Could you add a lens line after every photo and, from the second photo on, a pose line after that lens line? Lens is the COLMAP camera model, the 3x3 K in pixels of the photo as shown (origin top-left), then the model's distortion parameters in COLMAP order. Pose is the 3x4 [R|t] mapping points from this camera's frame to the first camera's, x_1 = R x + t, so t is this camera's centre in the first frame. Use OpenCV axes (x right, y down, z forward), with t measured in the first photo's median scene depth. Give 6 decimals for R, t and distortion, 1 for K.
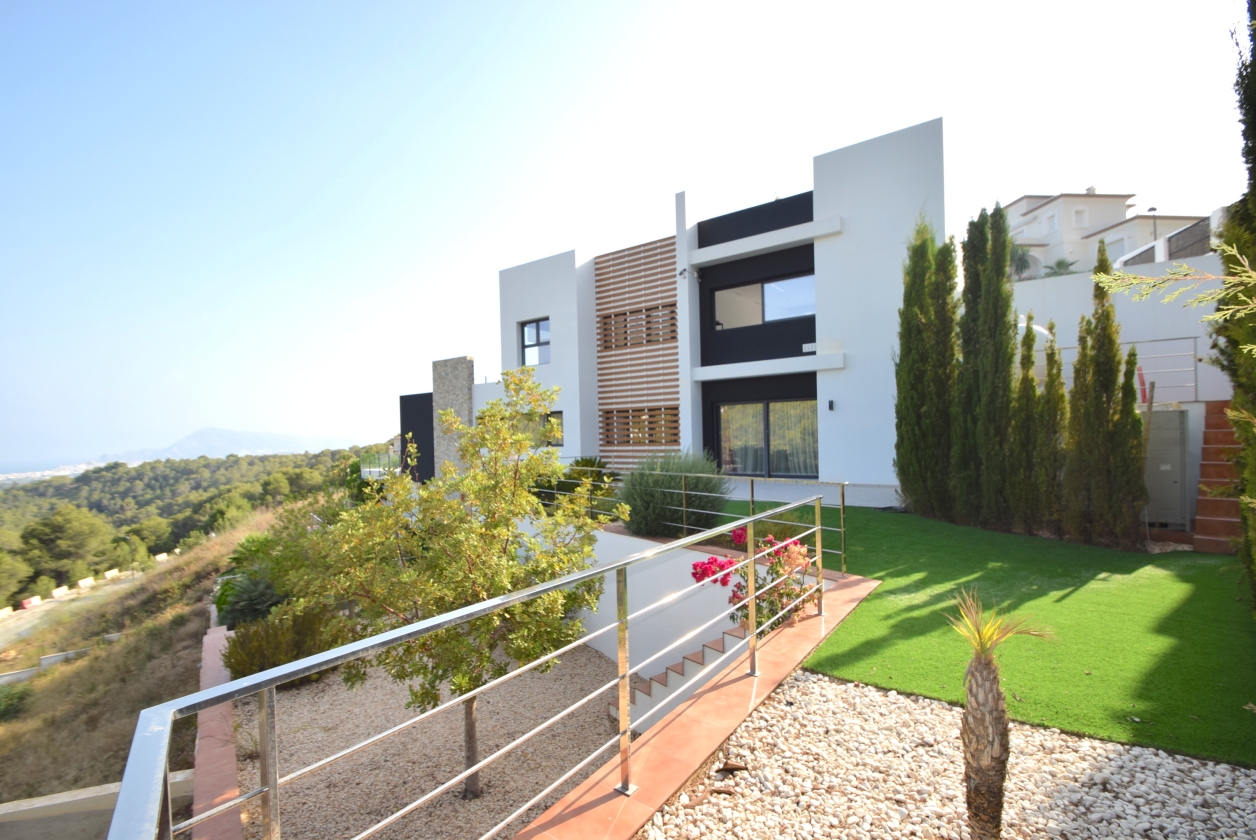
lens RADIAL K [[555.0, 0, 633.0], [0, 555.0, 428.5], [0, 0, 1]] dist [0.006957, -0.013129]
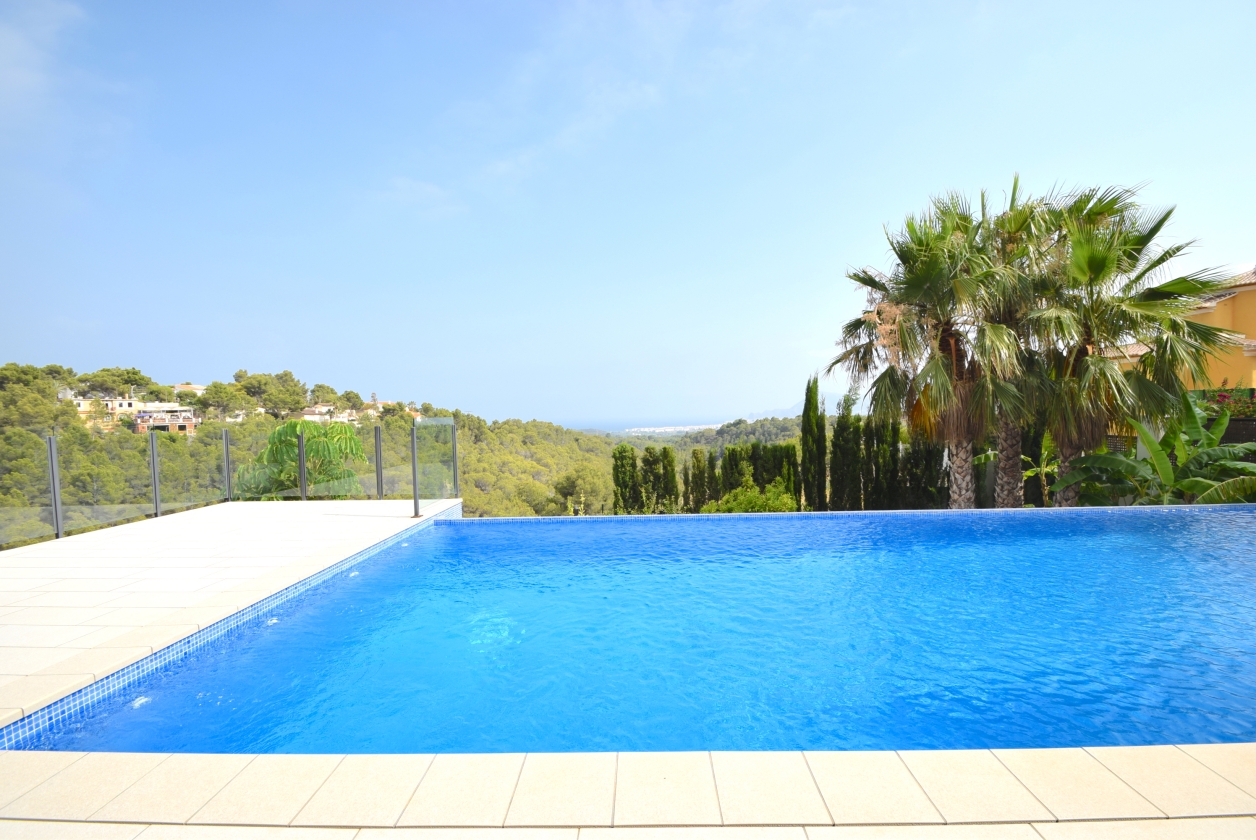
lens RADIAL K [[555.0, 0, 636.0], [0, 555.0, 436.2], [0, 0, 1]] dist [0.006957, -0.013129]
pose [[0.563419, 0.047285, -0.824817, -0.346280], [0.021075, 0.997213, 0.071564, 0.053710], [0.825902, -0.057704, 0.560853, 1.644757]]
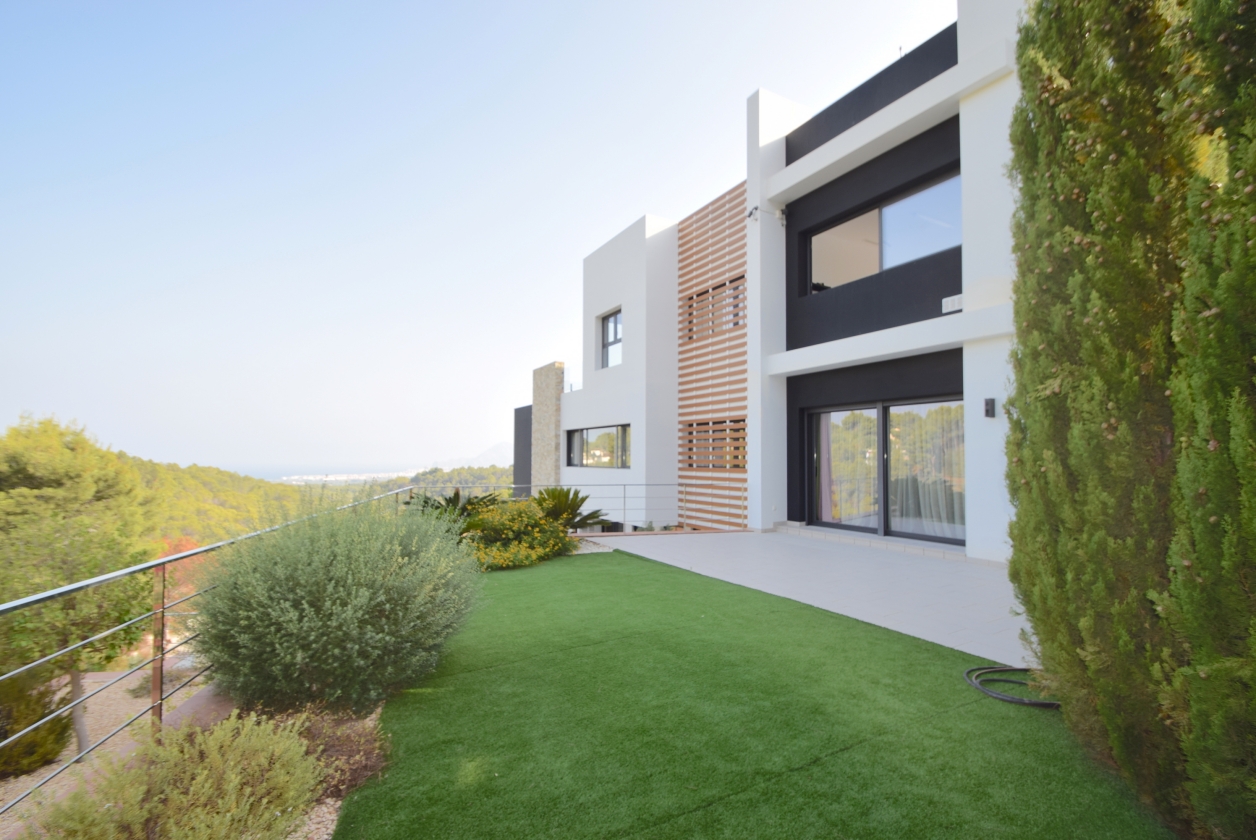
lens RADIAL K [[555.0, 0, 632.4], [0, 555.0, 428.4], [0, 0, 1]] dist [0.006957, -0.013129]
pose [[0.910622, 0.004728, -0.413213, 0.180364], [-0.018781, 0.999375, -0.029955, -0.000620], [0.412813, 0.035039, 0.910142, 0.267827]]
